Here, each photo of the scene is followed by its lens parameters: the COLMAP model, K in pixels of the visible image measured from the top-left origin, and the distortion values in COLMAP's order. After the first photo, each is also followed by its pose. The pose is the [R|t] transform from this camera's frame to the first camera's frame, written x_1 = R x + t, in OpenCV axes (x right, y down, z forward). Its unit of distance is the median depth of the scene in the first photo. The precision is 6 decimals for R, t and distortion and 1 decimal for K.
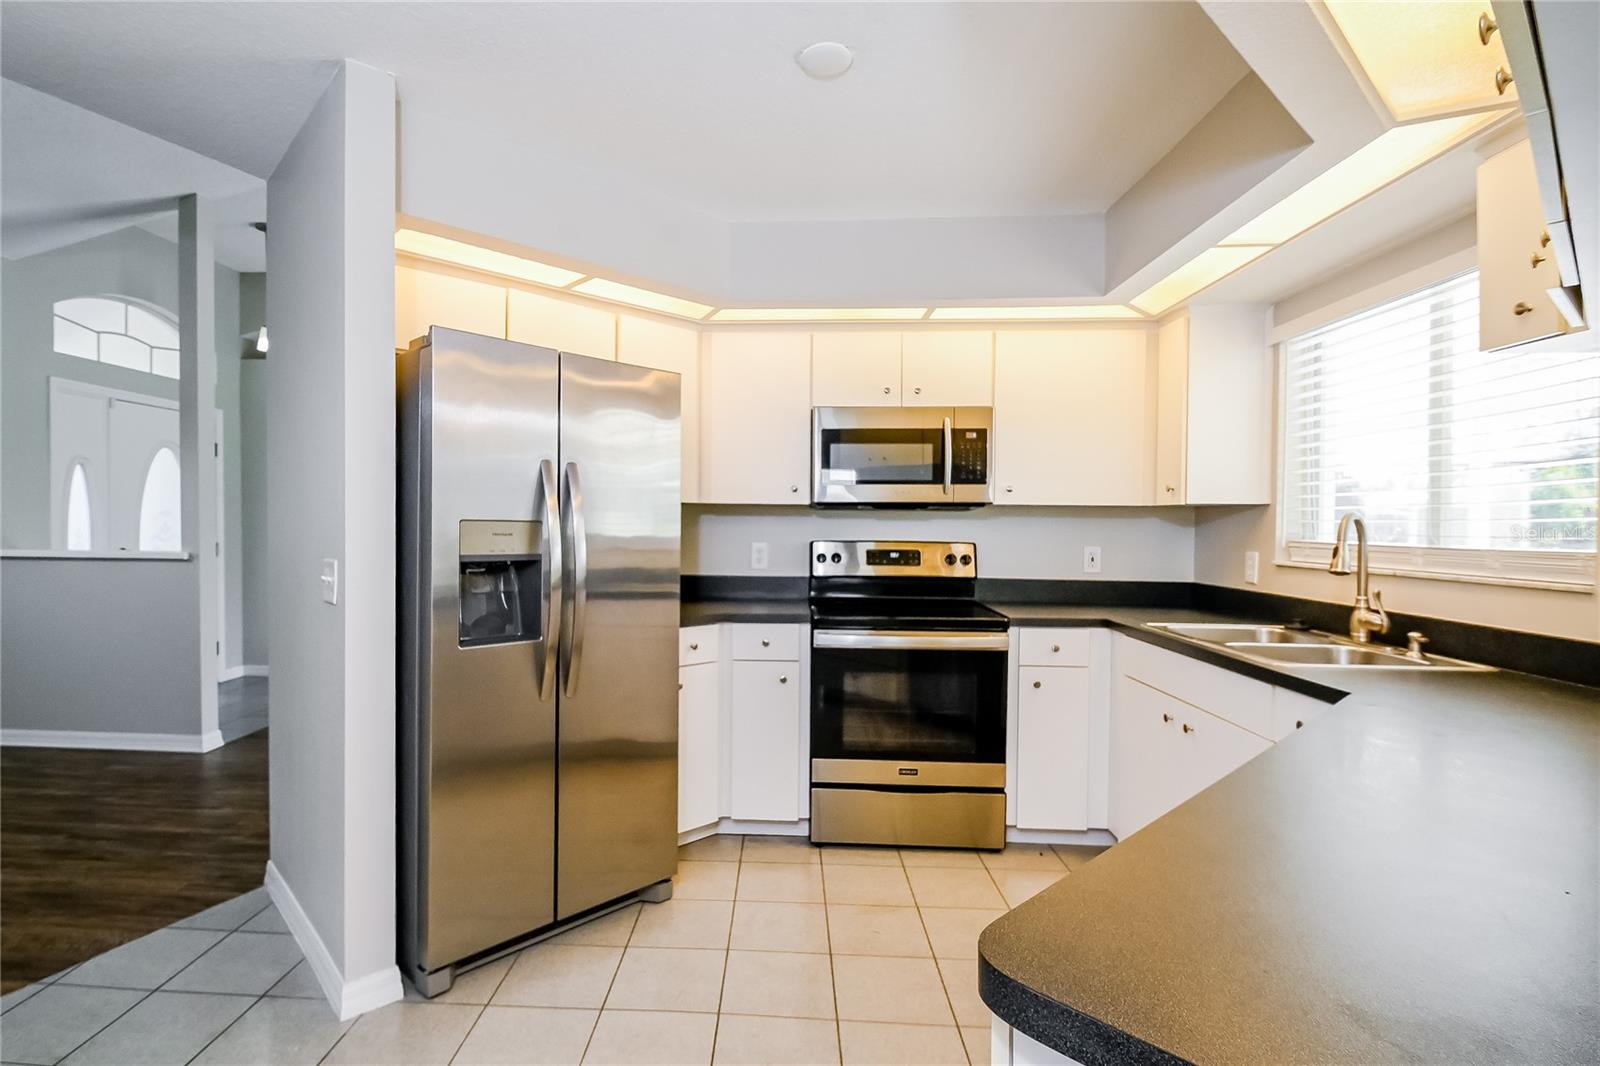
lens RADIAL K [[730.3, 0, 752.6], [0, 730.3, 525.1], [0, 0, 1]] dist [0.000442, -0.000624]
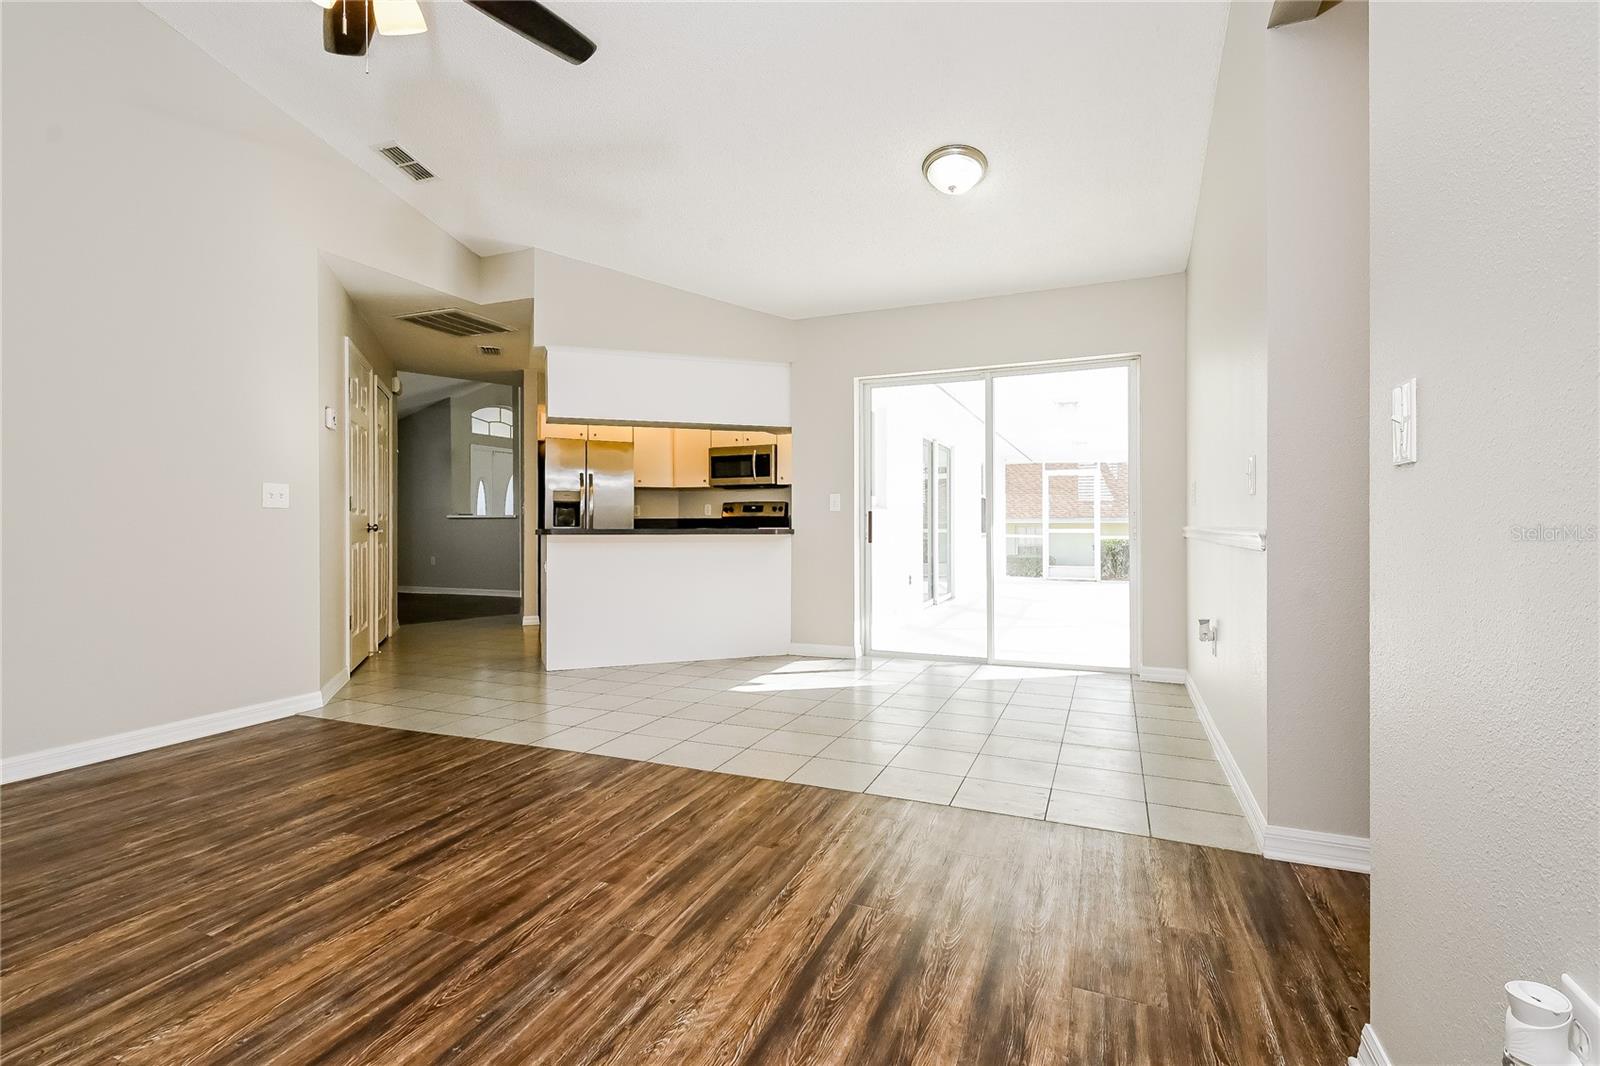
lens RADIAL K [[730.3, 0, 796.2], [0, 730.3, 527.8], [0, 0, 1]] dist [0.000442, -0.000624]
pose [[0.938280, -0.011428, -0.345688, 1.276584], [0.014255, 0.999882, 0.005637, 0.106705], [0.345583, -0.010217, 0.938333, -1.303774]]
